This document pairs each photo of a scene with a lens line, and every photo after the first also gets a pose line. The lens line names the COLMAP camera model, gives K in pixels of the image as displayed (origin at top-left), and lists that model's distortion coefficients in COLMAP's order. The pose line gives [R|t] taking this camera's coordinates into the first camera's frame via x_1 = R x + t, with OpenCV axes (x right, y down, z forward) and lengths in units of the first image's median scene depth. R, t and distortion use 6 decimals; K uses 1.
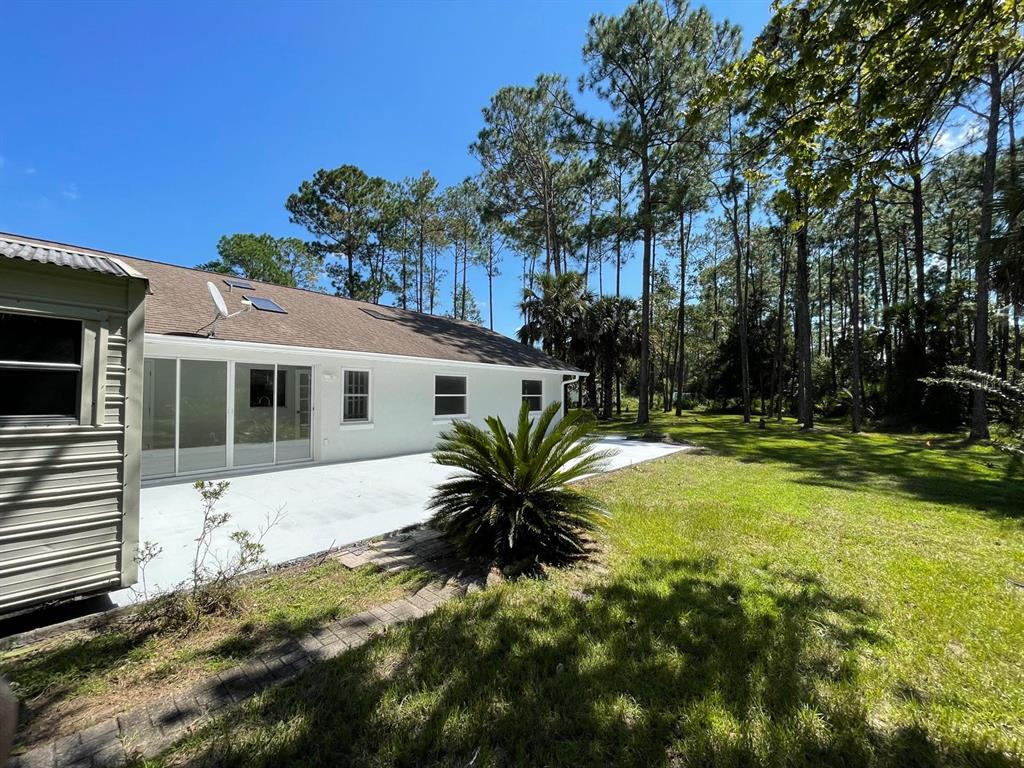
lens RADIAL K [[414.4, 0, 512.0], [0, 414.4, 384.0], [0, 0, 1]] dist [-0.001379, 0.000006]
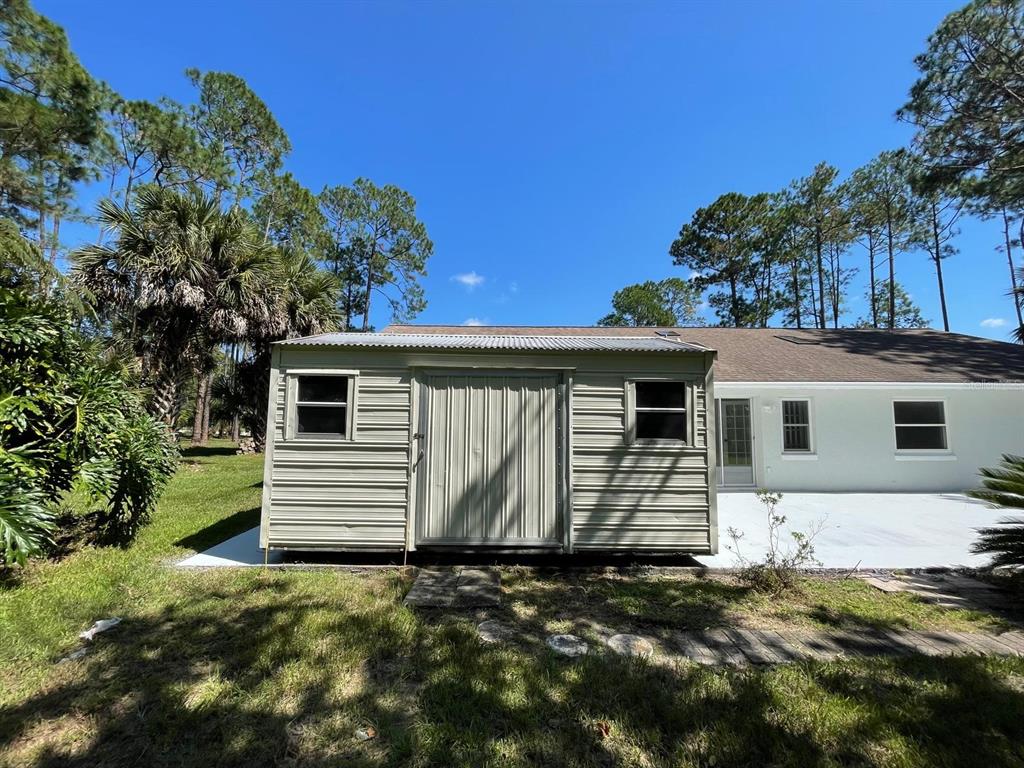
lens RADIAL K [[414.4, 0, 512.0], [0, 414.4, 384.0], [0, 0, 1]] dist [-0.001379, 0.000006]
pose [[0.658233, -0.071163, -0.749443, -0.033020], [0.020352, 0.996840, -0.076779, -0.004052], [0.752539, 0.035286, 0.657601, -0.077738]]
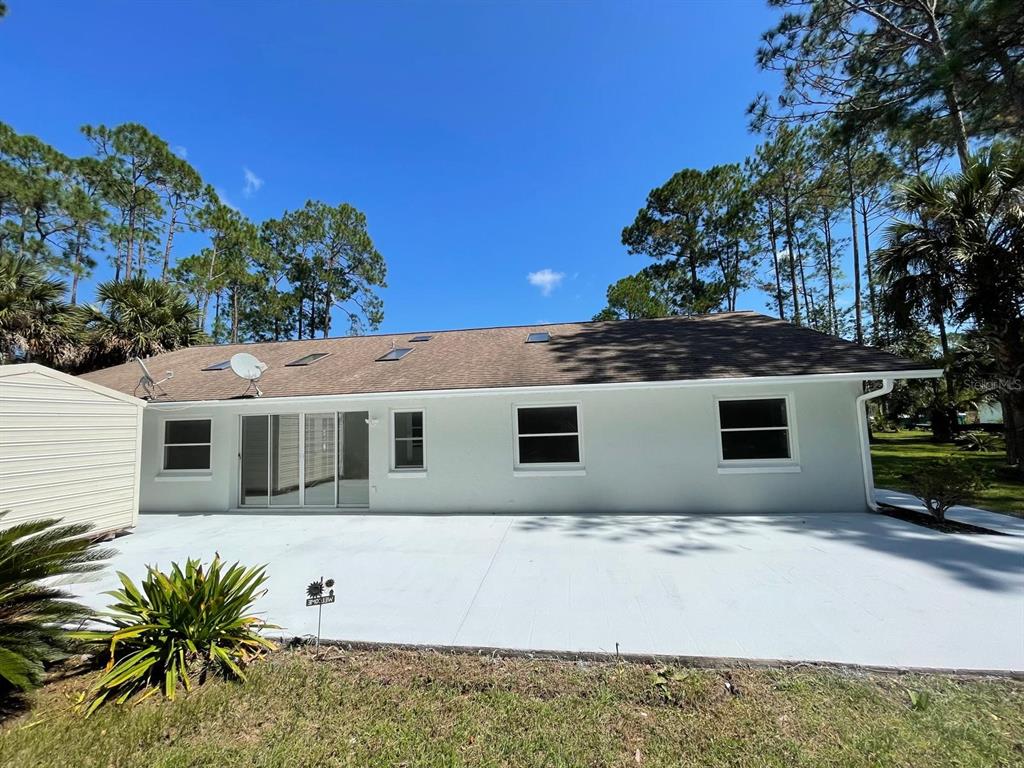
lens RADIAL K [[451.0, 0, 481.1], [0, 451.0, 357.3], [0, 0, 1]] dist [0.001612, 0.000150]
pose [[0.535186, -0.165040, -0.828455, 0.253357], [0.054302, 0.985422, -0.161230, 0.008486], [0.842987, 0.041301, 0.536346, 0.273534]]
